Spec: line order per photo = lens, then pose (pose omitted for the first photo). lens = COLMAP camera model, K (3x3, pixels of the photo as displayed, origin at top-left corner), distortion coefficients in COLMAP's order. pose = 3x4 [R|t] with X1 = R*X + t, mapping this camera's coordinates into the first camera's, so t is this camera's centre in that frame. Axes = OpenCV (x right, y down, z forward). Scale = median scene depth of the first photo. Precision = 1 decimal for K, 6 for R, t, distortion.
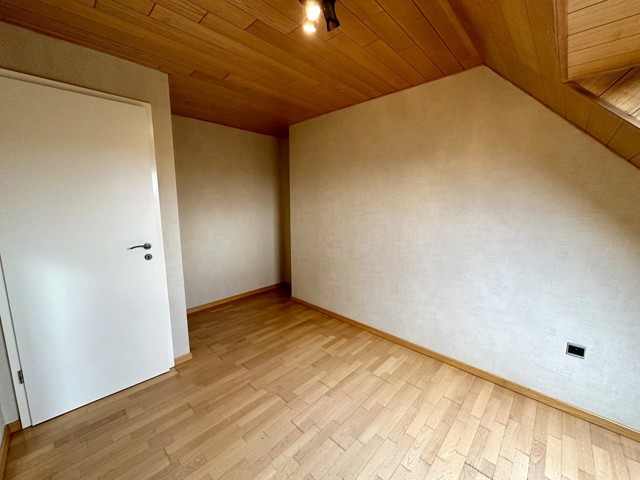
lens RADIAL K [[256.0, 0, 316.5], [0, 256.0, 239.9], [0, 0, 1]] dist [-0.002063, 0.000563]
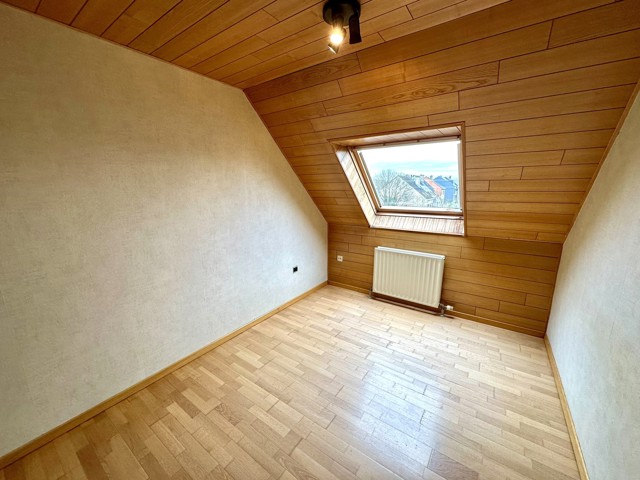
lens RADIAL K [[256.0, 0, 317.9], [0, 256.0, 243.0], [0, 0, 1]] dist [-0.002063, 0.000563]
pose [[-0.147267, -0.217797, 0.964820, -0.722290], [0.158317, 0.957688, 0.240352, -0.174466], [-0.976344, 0.188144, -0.106555, 0.816416]]
